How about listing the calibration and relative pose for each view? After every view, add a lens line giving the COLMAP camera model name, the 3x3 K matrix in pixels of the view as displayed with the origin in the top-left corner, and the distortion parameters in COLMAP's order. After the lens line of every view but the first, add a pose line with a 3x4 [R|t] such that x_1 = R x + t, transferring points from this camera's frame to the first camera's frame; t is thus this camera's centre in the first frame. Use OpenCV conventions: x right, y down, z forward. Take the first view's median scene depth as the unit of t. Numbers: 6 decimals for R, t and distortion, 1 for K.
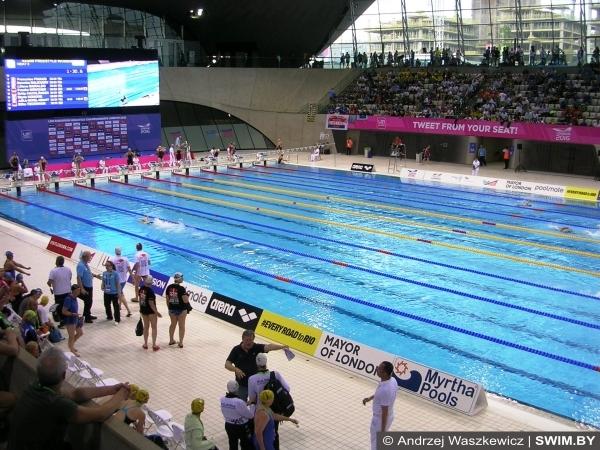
lens RADIAL K [[656.5, 0, 299.4], [0, 656.5, 225.3], [0, 0, 1]] dist [-0.117468, 0.000000]
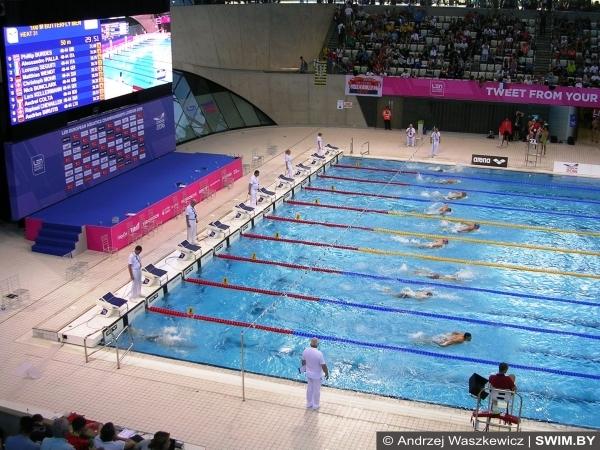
lens RADIAL K [[754.2, 0, 300.7], [0, 754.2, 229.7], [0, 0, 1]] dist [-0.090464, 0.000000]
pose [[0.886713, -0.139063, 0.440910, -0.478606], [0.083339, 0.986146, 0.143426, -0.146760], [-0.454747, -0.090433, 0.886018, 0.303781]]
